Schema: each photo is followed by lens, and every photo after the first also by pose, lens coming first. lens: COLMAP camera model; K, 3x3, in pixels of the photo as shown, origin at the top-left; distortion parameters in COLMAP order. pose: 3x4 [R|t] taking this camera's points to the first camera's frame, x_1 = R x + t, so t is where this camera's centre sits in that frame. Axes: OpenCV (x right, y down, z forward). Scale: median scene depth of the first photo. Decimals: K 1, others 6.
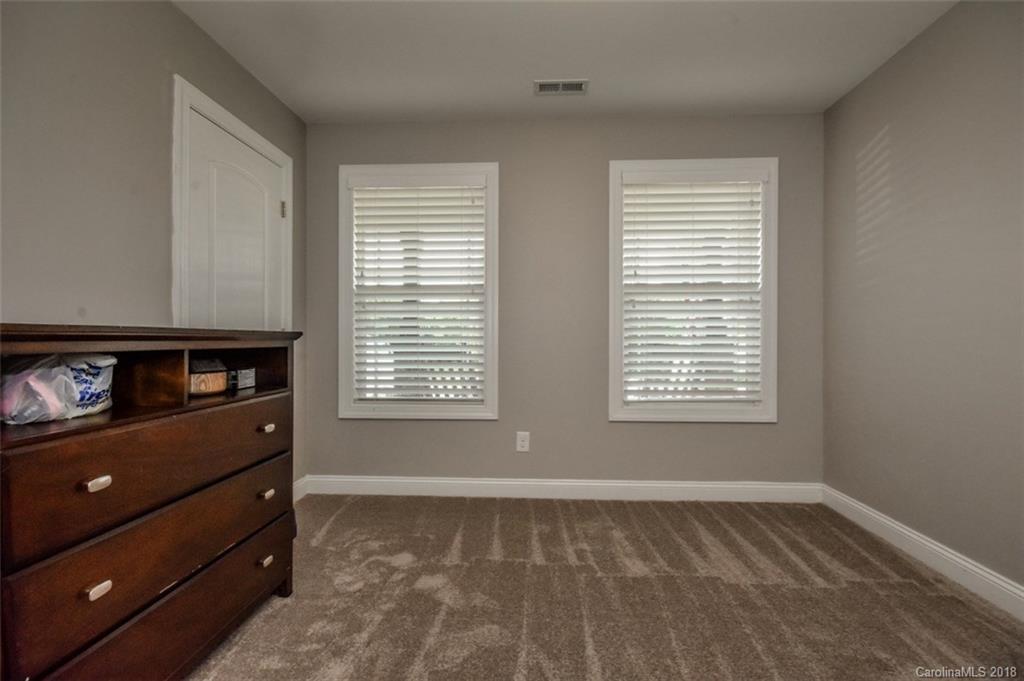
lens RADIAL K [[435.8, 0, 515.2], [0, 435.8, 352.4], [0, 0, 1]] dist [0.000021, -0.000301]
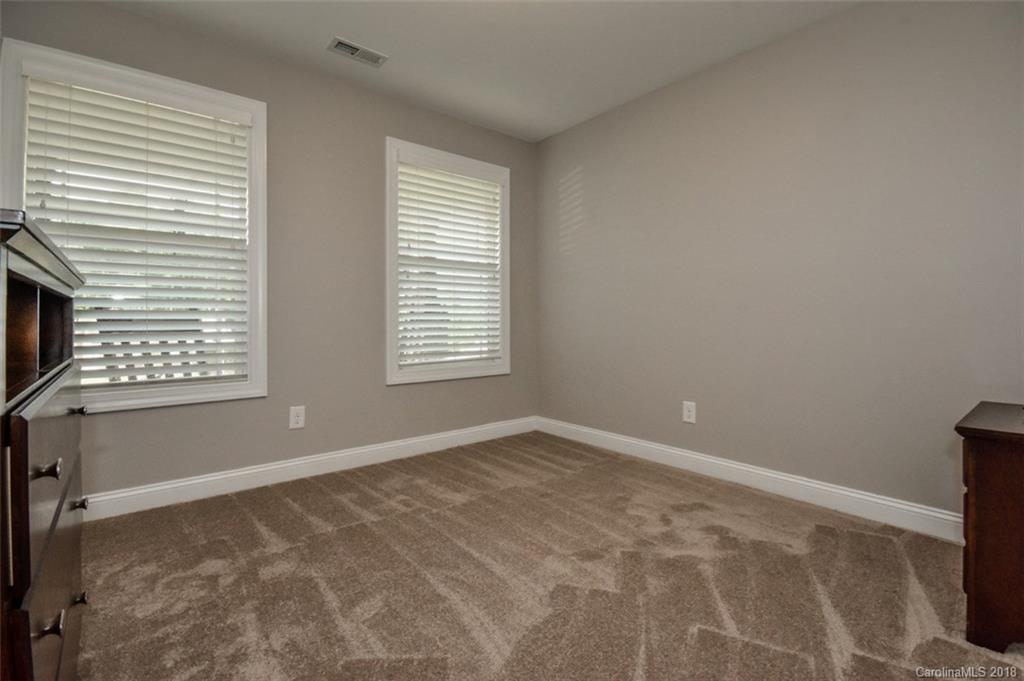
lens RADIAL K [[465.2, 0, 517.1], [0, 465.2, 324.9], [0, 0, 1]] dist [-0.001157, -0.000590]
pose [[0.739614, -0.008871, 0.672973, -0.371851], [0.004262, 0.999955, 0.008498, 0.006359], [-0.673018, -0.003417, 0.739618, -0.043933]]
